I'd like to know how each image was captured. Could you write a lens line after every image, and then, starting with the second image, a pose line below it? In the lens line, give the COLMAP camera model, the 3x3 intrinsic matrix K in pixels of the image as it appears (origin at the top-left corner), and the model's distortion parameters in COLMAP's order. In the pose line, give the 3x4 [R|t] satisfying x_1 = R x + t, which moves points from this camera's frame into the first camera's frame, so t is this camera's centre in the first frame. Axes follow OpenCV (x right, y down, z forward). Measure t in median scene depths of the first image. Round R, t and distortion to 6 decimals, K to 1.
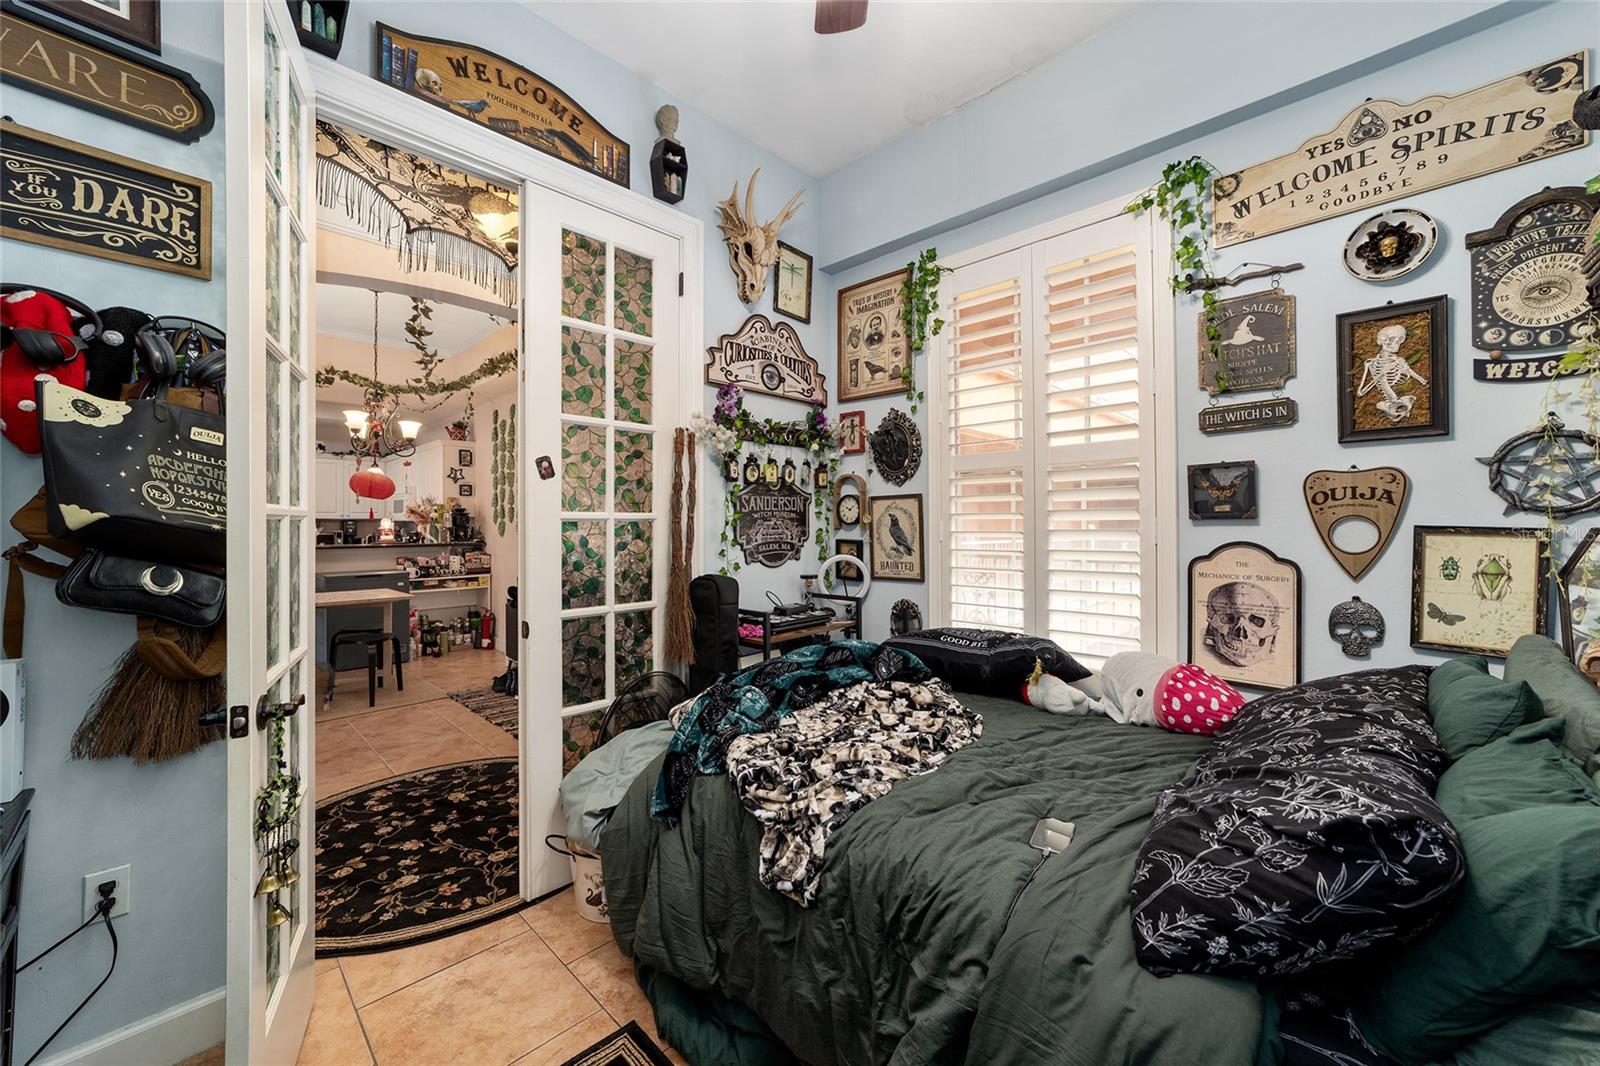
lens RADIAL K [[615.0, 0, 801.9], [0, 615.0, 525.5], [0, 0, 1]] dist [-0.017161, 0.007780]
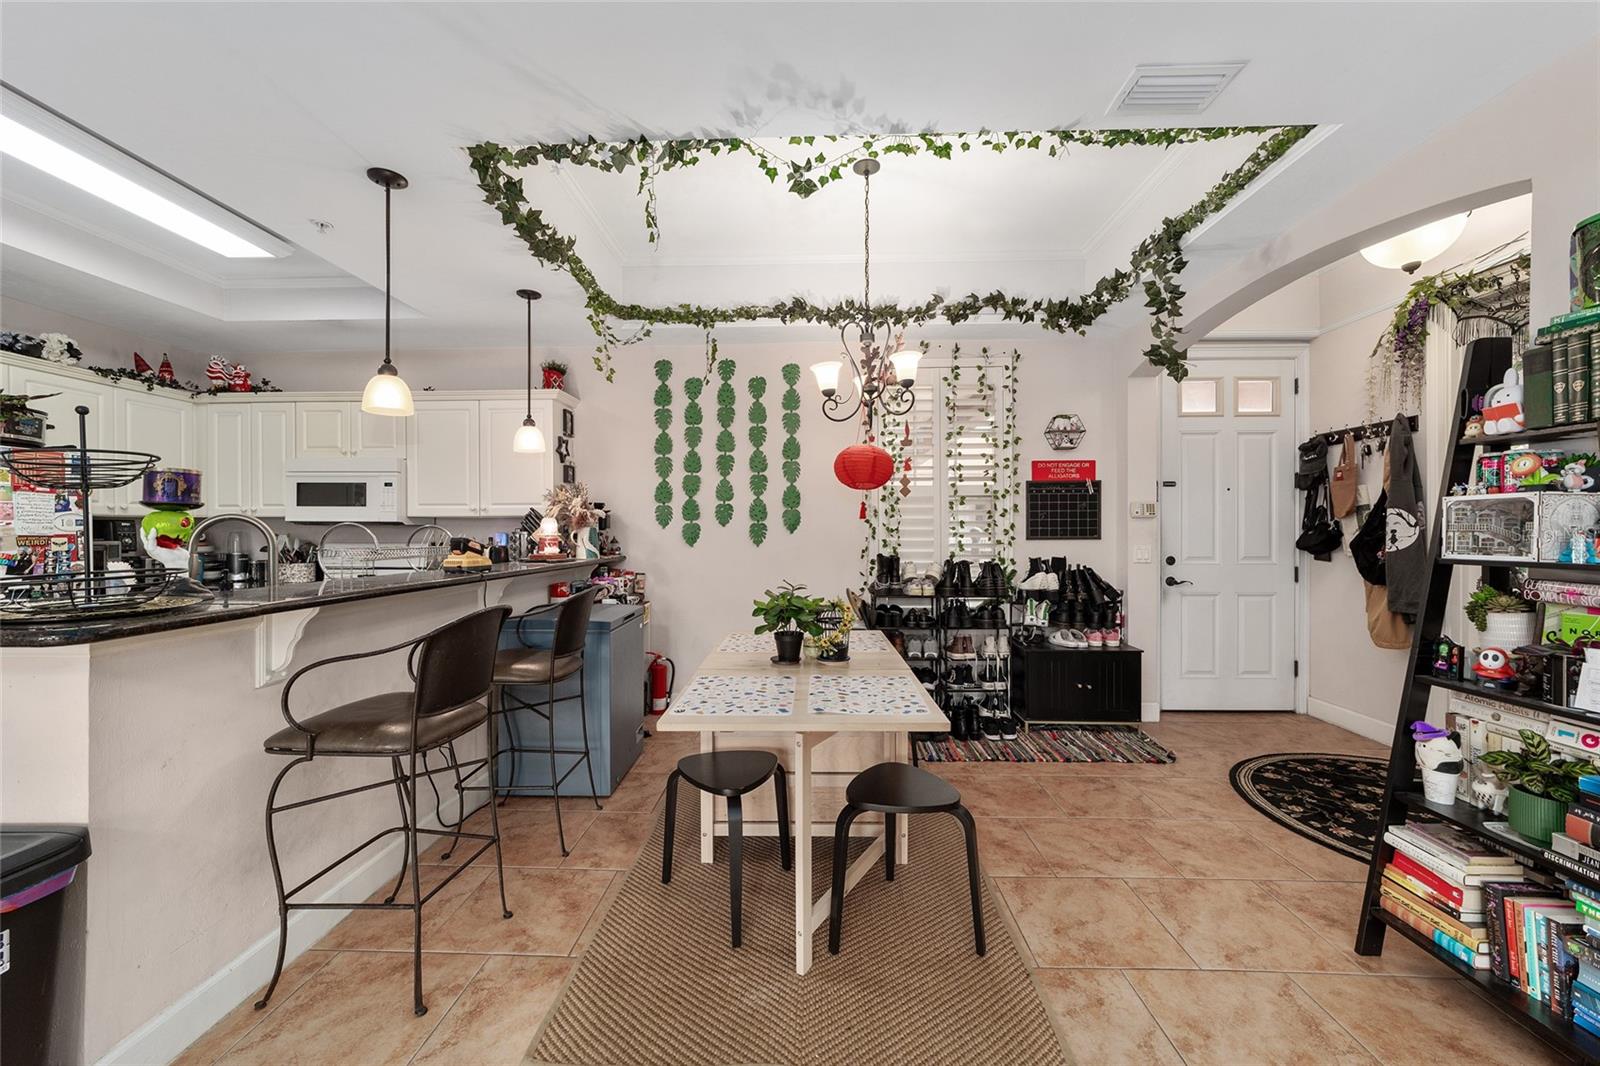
lens RADIAL K [[615.0, 0, 797.1], [0, 615.0, 534.4], [0, 0, 1]] dist [-0.017161, 0.007780]
pose [[0.742865, 0.000140, 0.669441, -1.923615], [-0.002271, 0.999995, 0.002311, 0.012197], [-0.669437, -0.003237, 0.742862, 0.905749]]
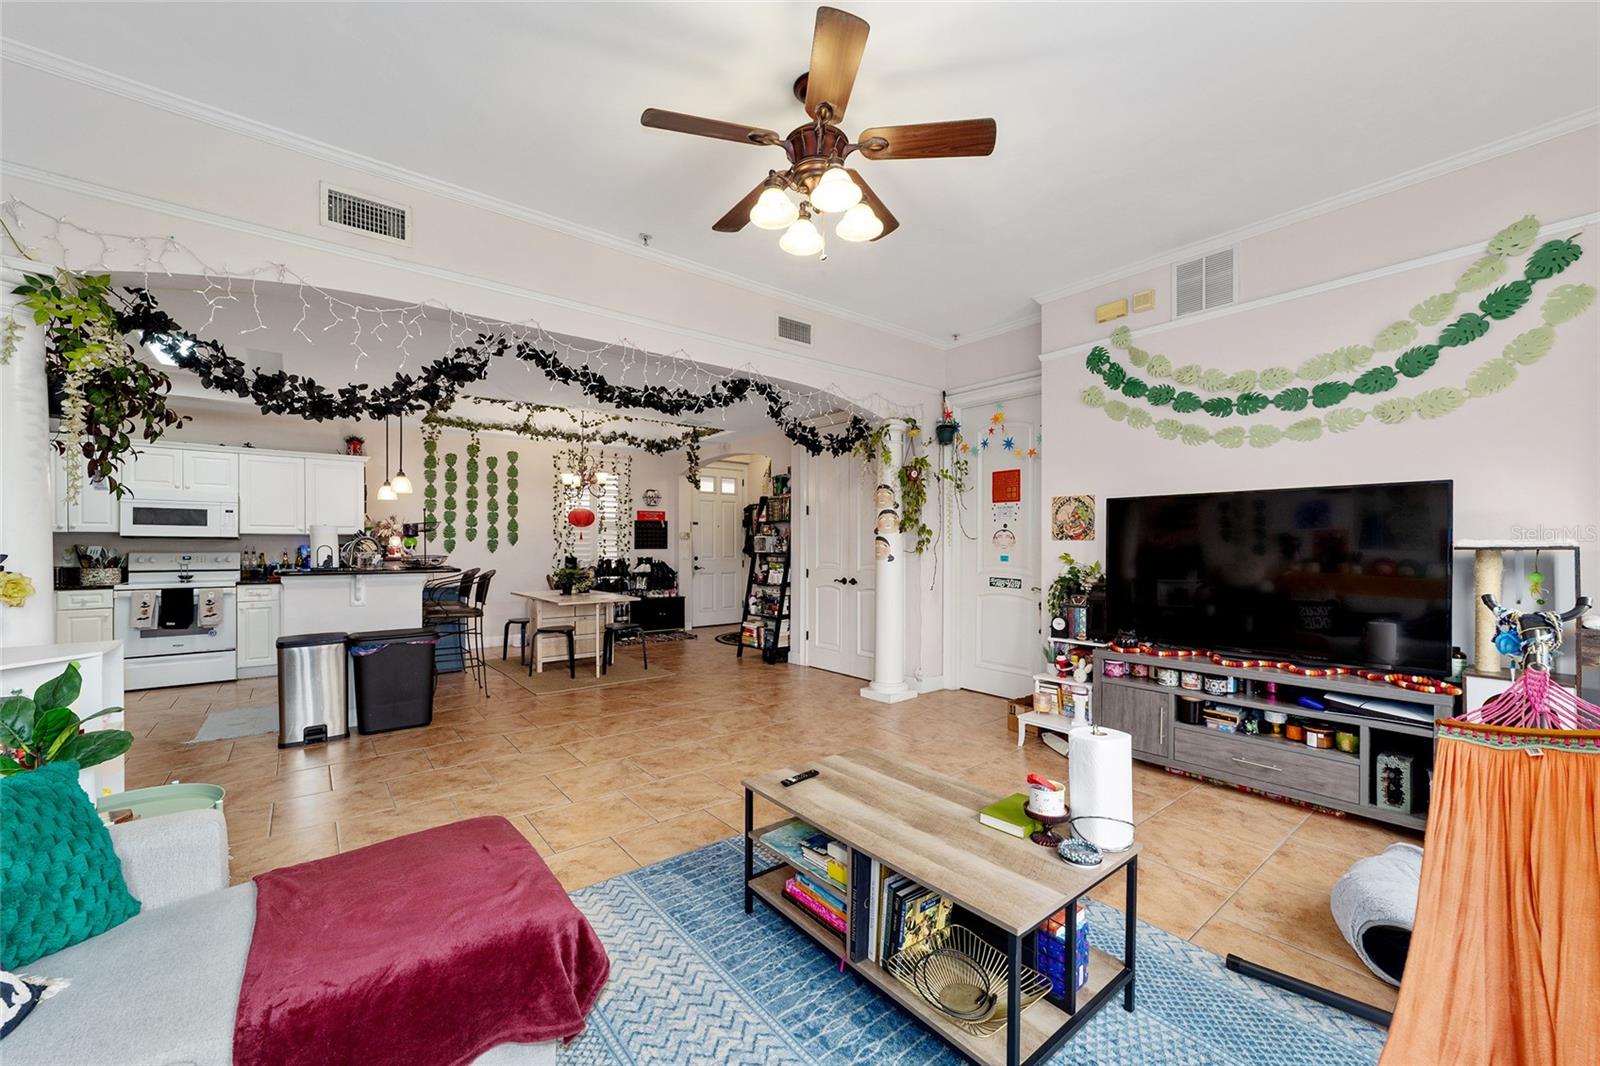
lens RADIAL K [[615.0, 0, 801.7], [0, 615.0, 552.2], [0, 0, 1]] dist [-0.017161, 0.007780]
pose [[0.122068, -0.008866, 0.992482, -3.481813], [-0.004139, 0.999947, 0.009442, 0.012030], [-0.992513, -0.005260, 0.122024, 0.427971]]
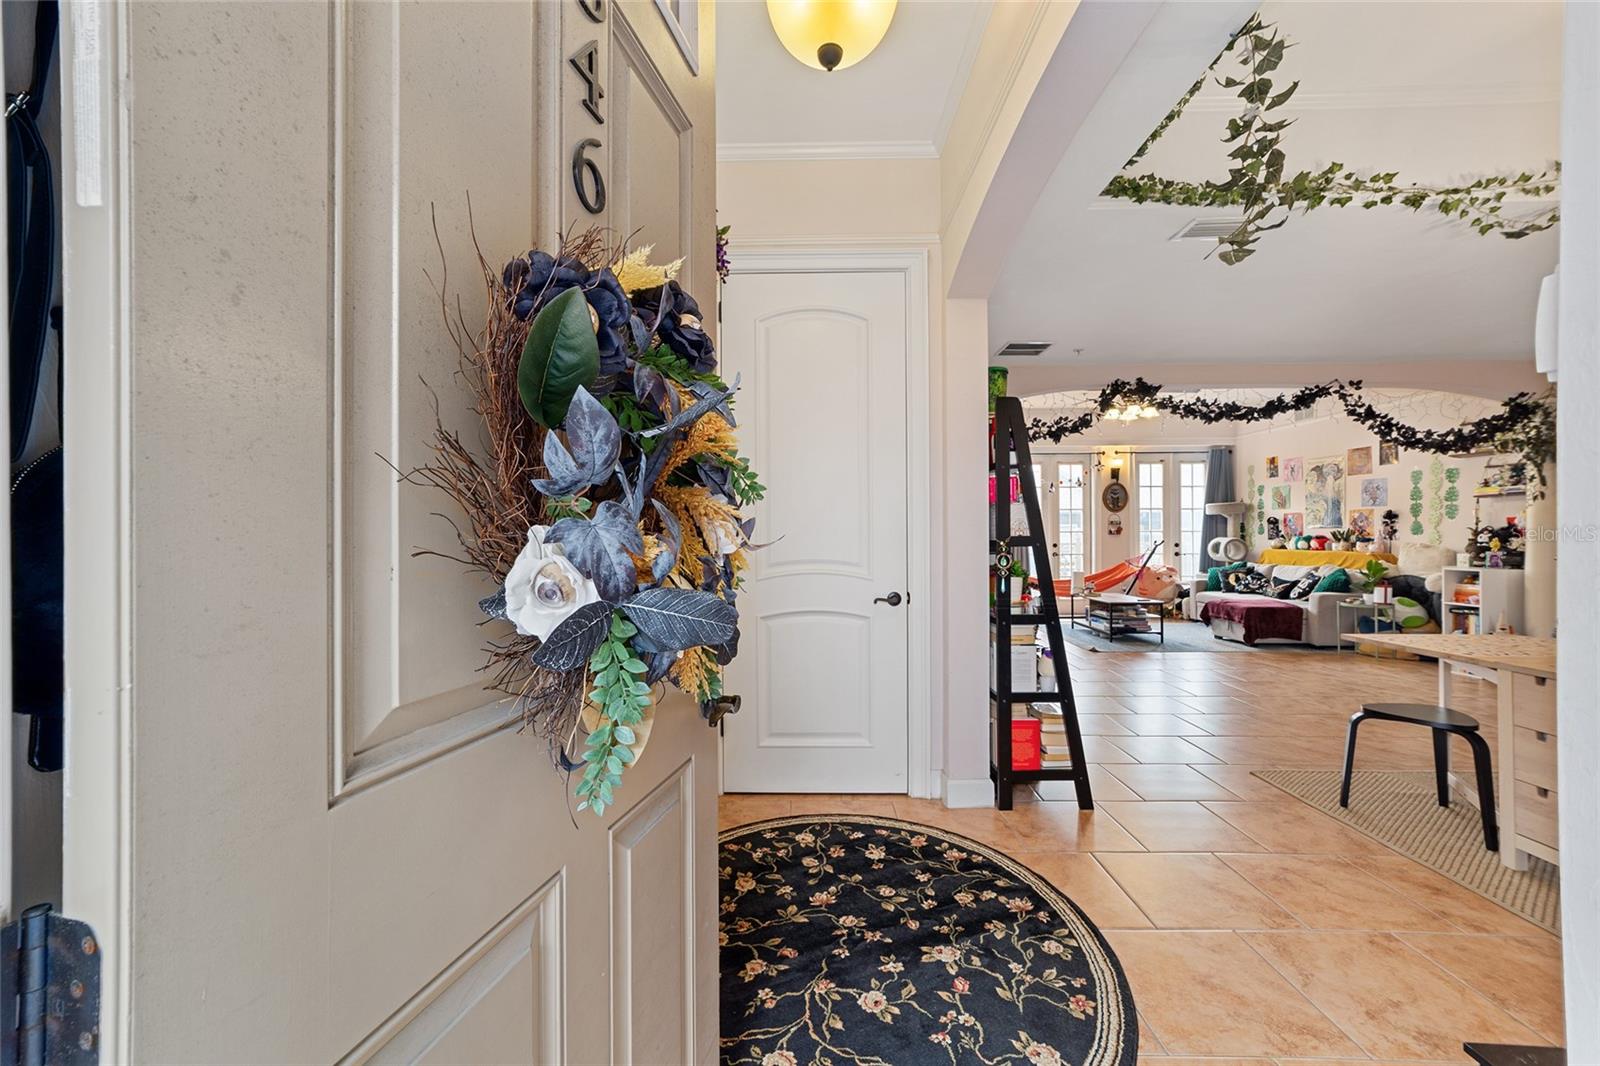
lens RADIAL K [[615.0, 0, 788.4], [0, 615.0, 537.4], [0, 0, 1]] dist [-0.017161, 0.007780]
pose [[-0.741399, 0.010182, -0.670987, -0.036669], [0.008860, 0.999946, 0.005384, 0.017203], [0.671006, -0.001953, -0.741450, 1.385773]]
